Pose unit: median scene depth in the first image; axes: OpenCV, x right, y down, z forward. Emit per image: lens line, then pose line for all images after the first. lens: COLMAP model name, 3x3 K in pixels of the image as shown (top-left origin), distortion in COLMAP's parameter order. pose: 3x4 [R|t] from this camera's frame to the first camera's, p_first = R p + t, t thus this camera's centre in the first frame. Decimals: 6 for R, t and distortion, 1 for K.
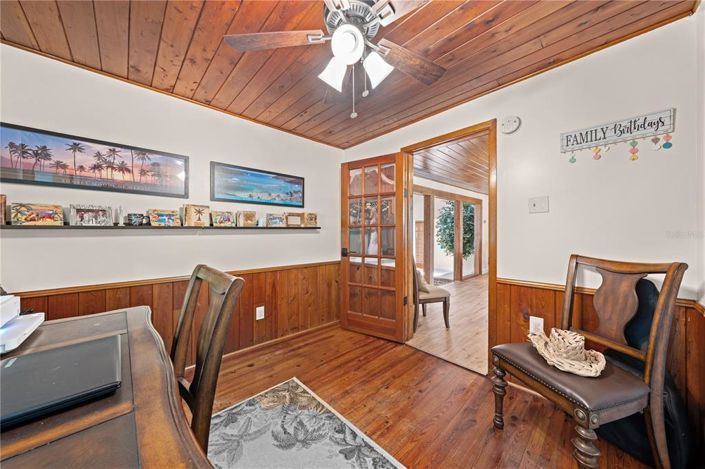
lens RADIAL K [[242.7, 0, 350.8], [0, 242.7, 232.4], [0, 0, 1]] dist [-0.005930, -0.000109]
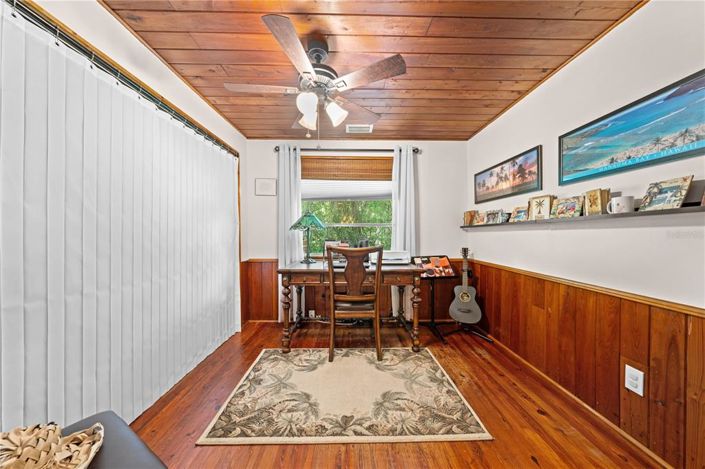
lens RADIAL K [[242.7, 0, 352.9], [0, 242.7, 234.4], [0, 0, 1]] dist [-0.005930, -0.000109]
pose [[-0.674885, 0.004626, -0.737909, 0.579205], [0.002776, 0.999989, 0.003730, 0.027795], [0.737918, 0.000469, -0.674890, 1.284590]]
